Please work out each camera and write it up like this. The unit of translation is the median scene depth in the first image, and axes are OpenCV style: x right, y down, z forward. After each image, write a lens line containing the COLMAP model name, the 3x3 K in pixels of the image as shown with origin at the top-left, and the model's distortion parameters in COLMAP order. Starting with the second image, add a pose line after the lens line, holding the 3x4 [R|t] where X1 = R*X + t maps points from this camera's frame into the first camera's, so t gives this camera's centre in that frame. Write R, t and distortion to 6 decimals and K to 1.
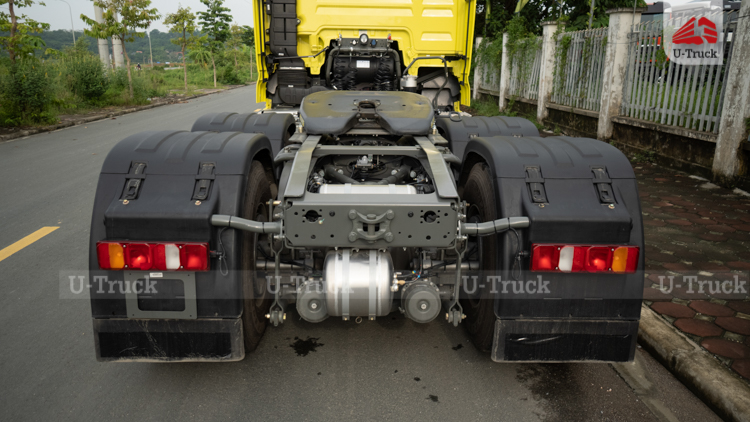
lens RADIAL K [[563.7, 0, 373.9], [0, 563.7, 210.5], [0, 0, 1]] dist [0.038859, 0.014372]
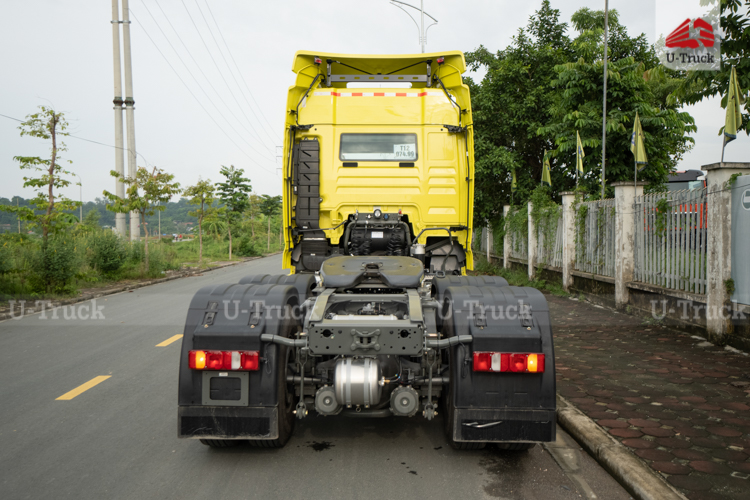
lens RADIAL K [[638.5, 0, 374.2], [0, 638.5, 249.3], [0, 0, 1]] dist [0.046769, 0.005858]
pose [[0.998963, -0.010422, -0.044322, 0.039743], [0.000138, 0.974135, -0.225967, 0.072815], [0.045531, 0.225726, 0.973126, -0.296677]]
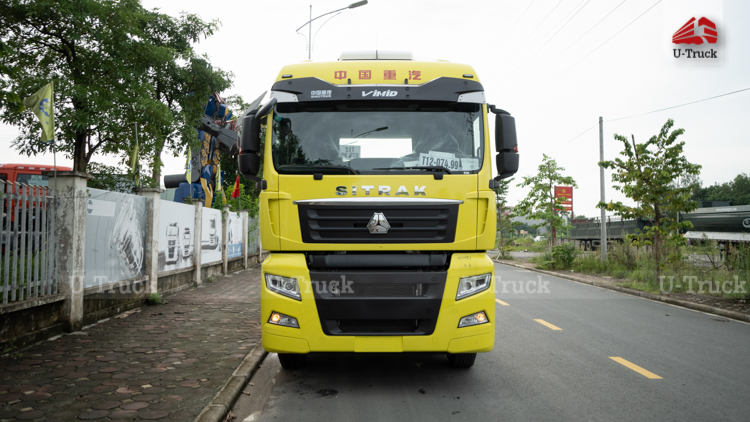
lens RADIAL K [[563.7, 0, 374.6], [0, 563.7, 212.3], [0, 0, 1]] dist [0.038859, 0.014372]
pose [[-0.999829, -0.012927, 0.013207, -0.040060], [-0.009746, 0.976001, 0.217546, -0.730147], [-0.015703, 0.217380, -0.975961, 2.786494]]
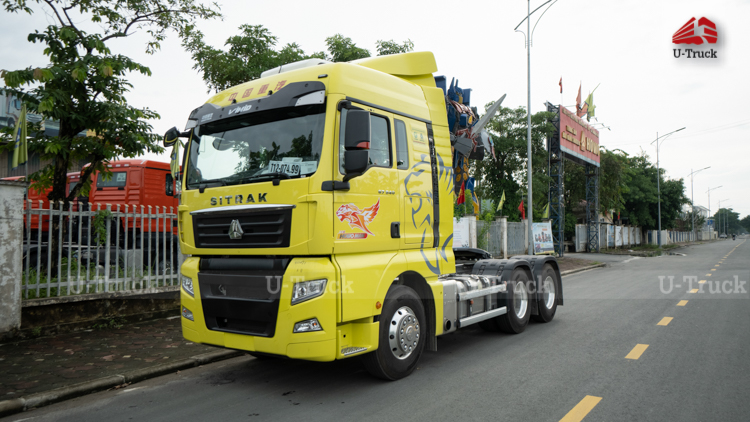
lens RADIAL K [[563.7, 0, 379.3], [0, 563.7, 212.2], [0, 0, 1]] dist [0.038859, 0.014372]
pose [[-0.786102, 0.026421, 0.617532, -1.006139], [0.156793, 0.974931, 0.157880, -0.646575], [-0.597880, 0.220934, -0.770537, 2.449003]]
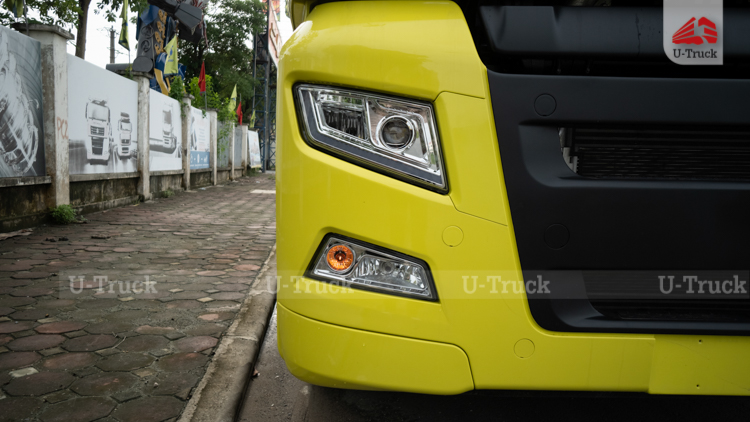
lens RADIAL K [[563.7, 0, 376.5], [0, 563.7, 208.2], [0, 0, 1]] dist [0.038859, 0.014372]
pose [[-0.998511, -0.031543, -0.044512, 0.162392], [-0.044401, 0.943942, 0.327112, -0.398422], [0.031698, 0.328601, -0.943937, 2.003569]]
